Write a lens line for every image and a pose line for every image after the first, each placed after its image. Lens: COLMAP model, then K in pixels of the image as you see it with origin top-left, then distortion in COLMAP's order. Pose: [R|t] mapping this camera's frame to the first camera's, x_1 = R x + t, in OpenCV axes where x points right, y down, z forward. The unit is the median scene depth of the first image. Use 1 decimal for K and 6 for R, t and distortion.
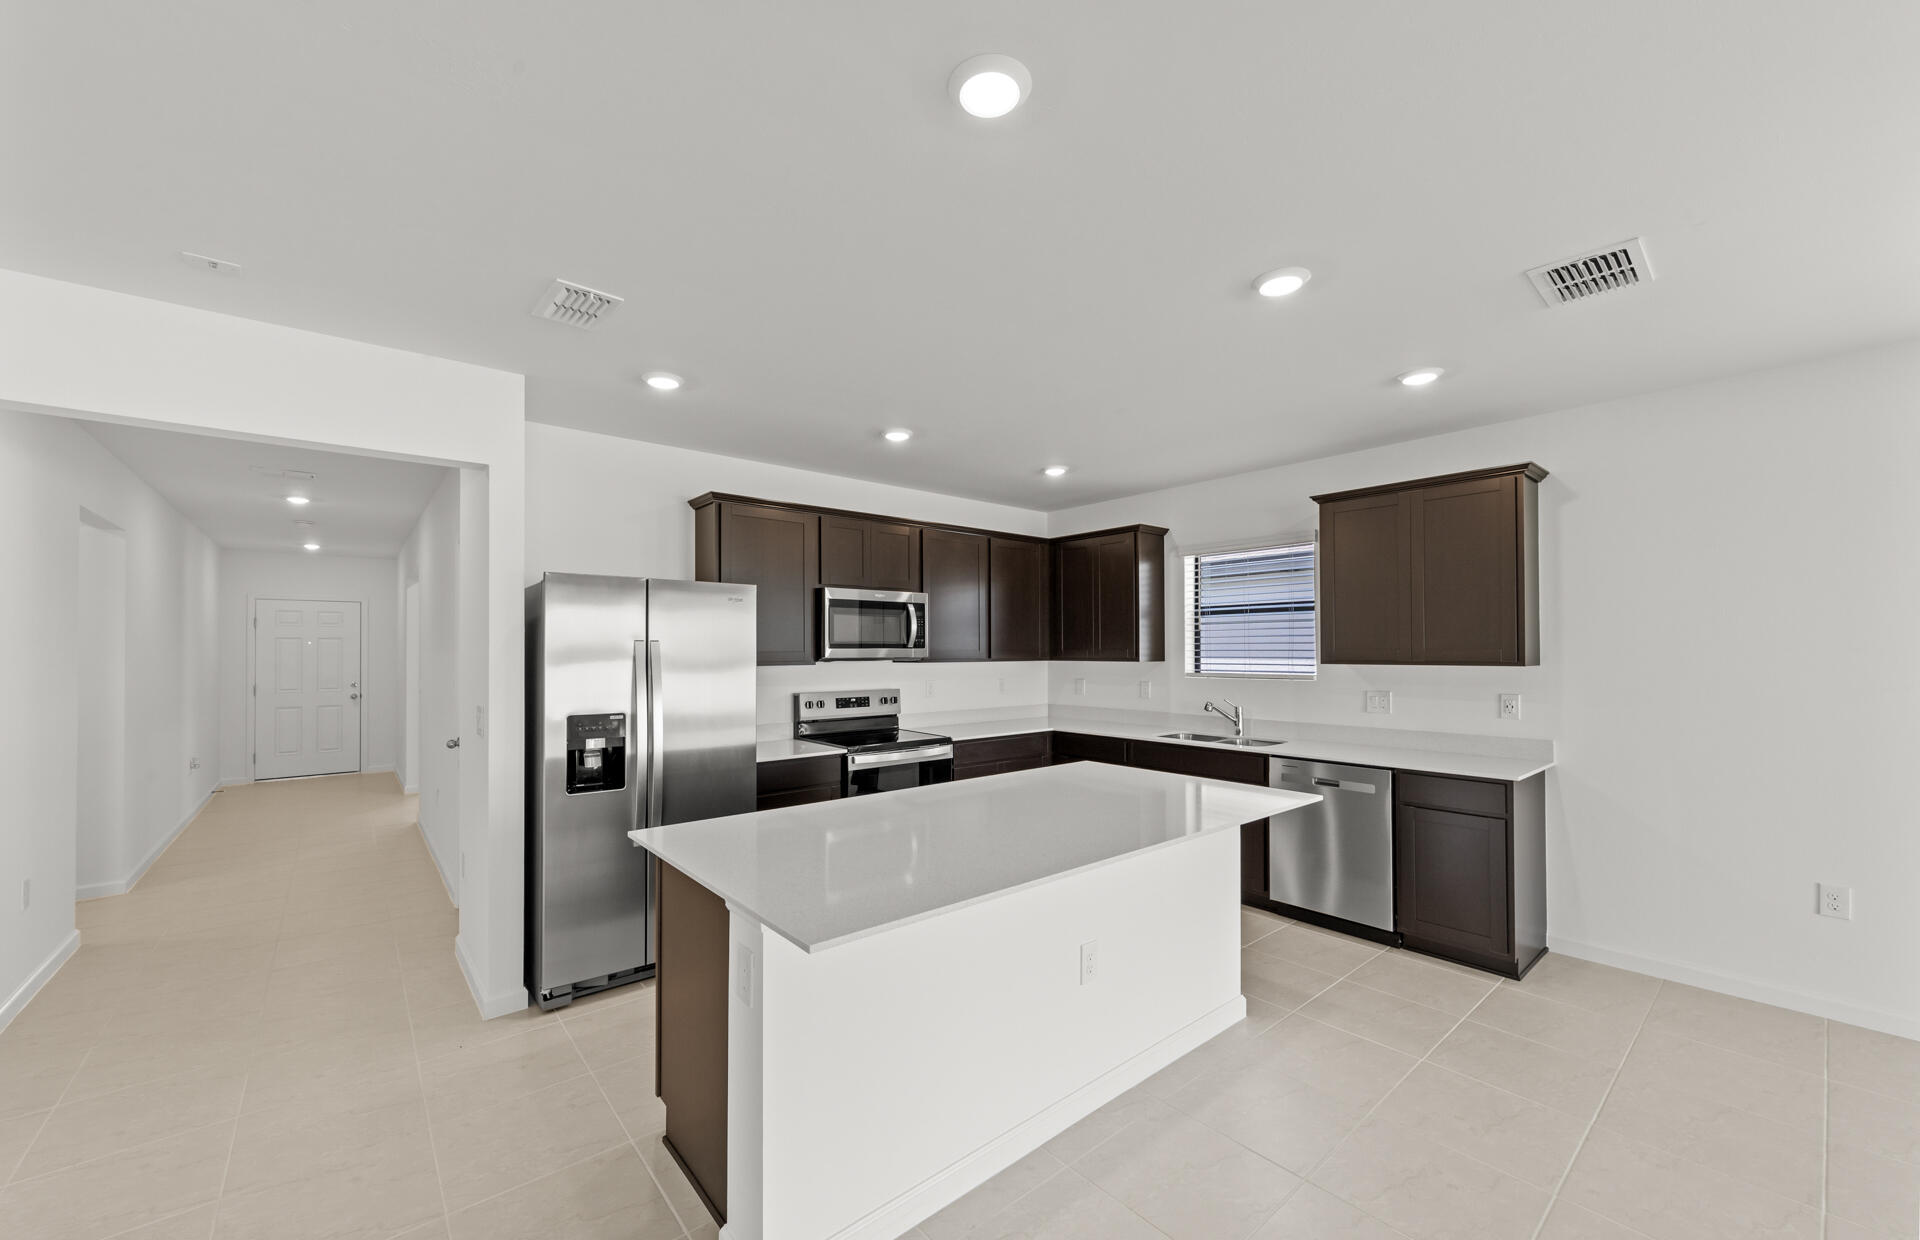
lens RADIAL K [[734.5, 0, 956.1], [0, 734.5, 640.4], [0, 0, 1]] dist [-0.001044, -0.000098]
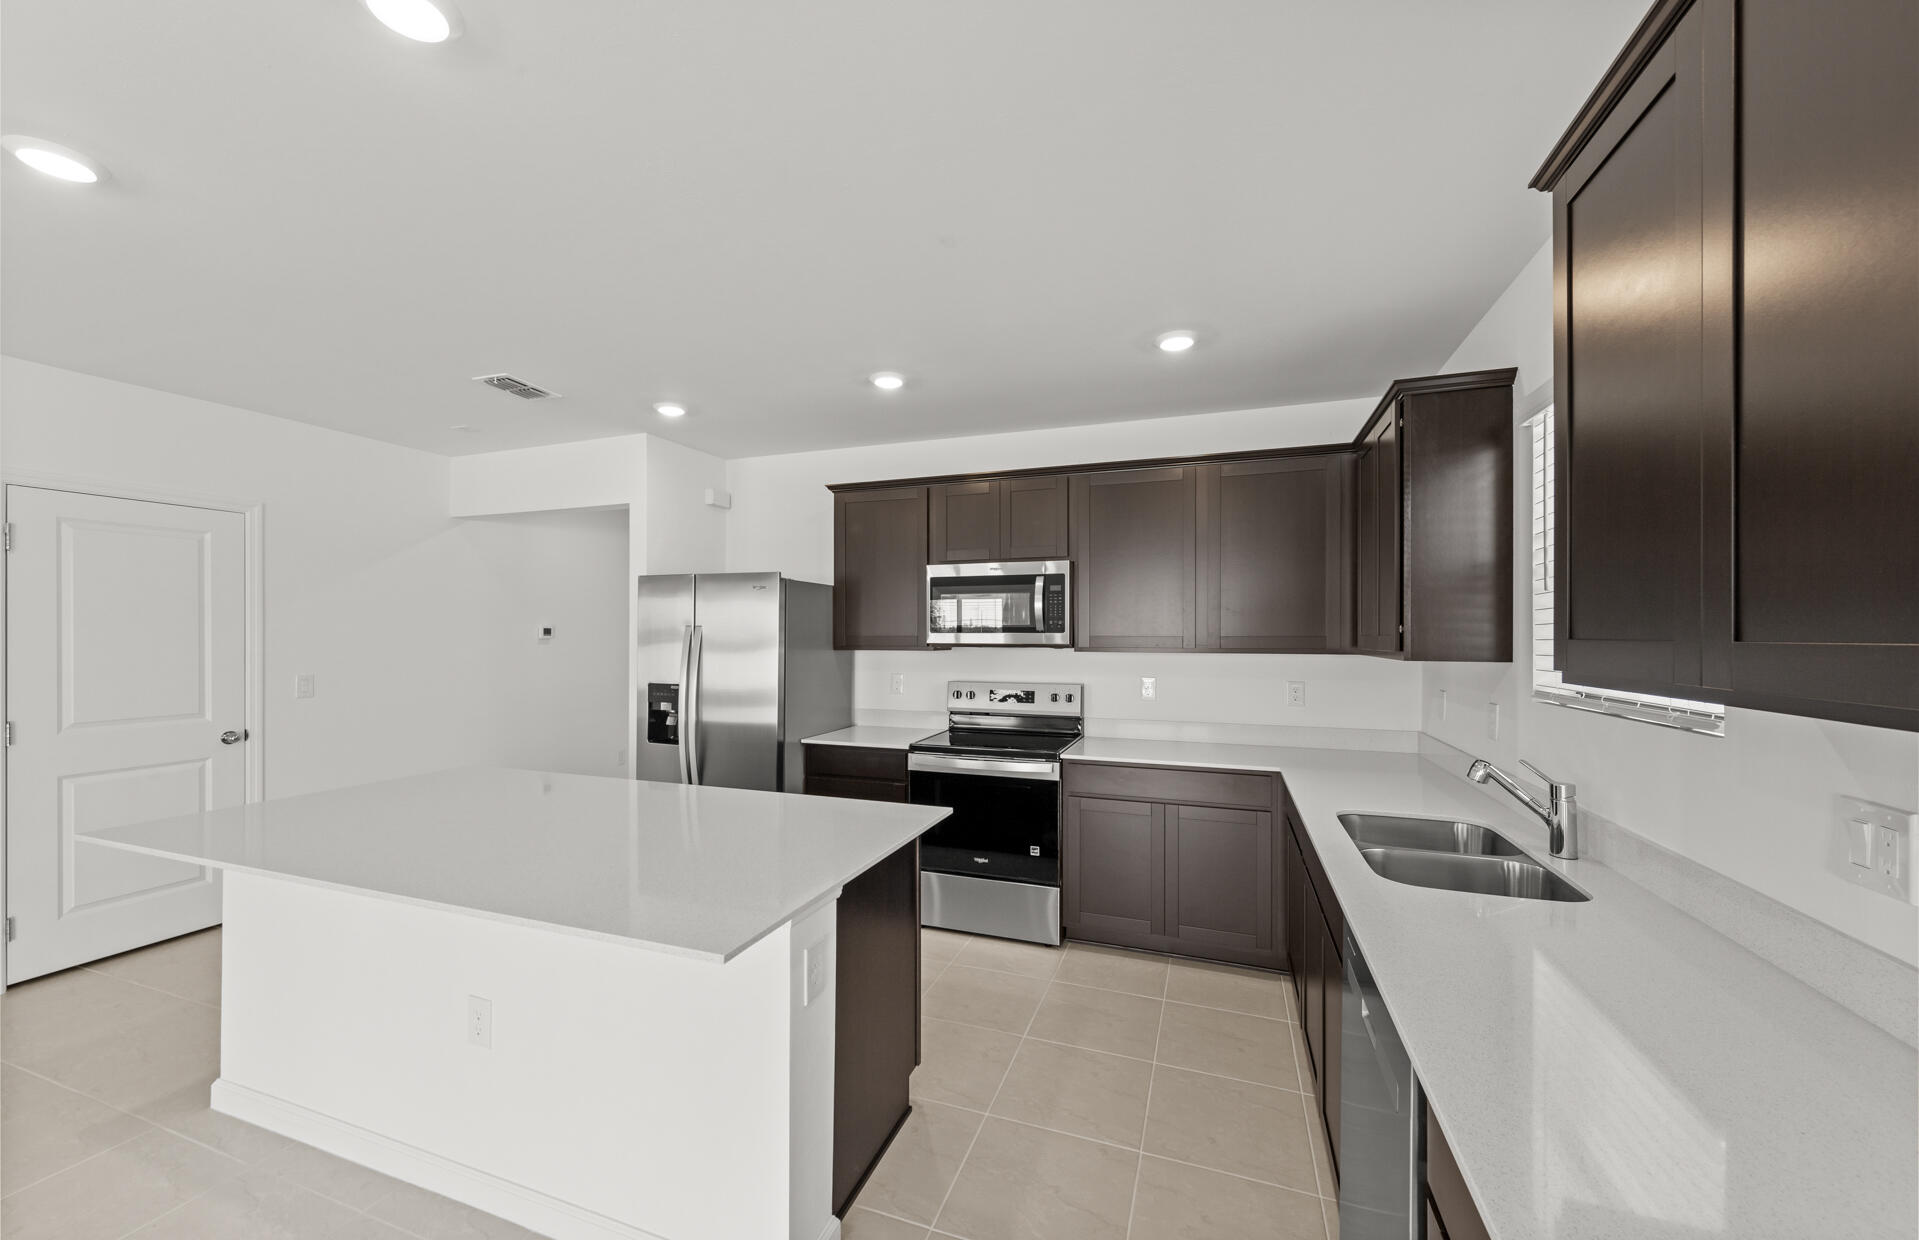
lens RADIAL K [[734.1, 0, 955.6], [0, 734.1, 640.4], [0, 0, 1]] dist [-0.001044, -0.000098]
pose [[0.491661, 0.010164, -0.870727, 0.623161], [0.008728, 0.999824, 0.016599, 0.005669], [0.870743, -0.015761, 0.491486, 0.581593]]
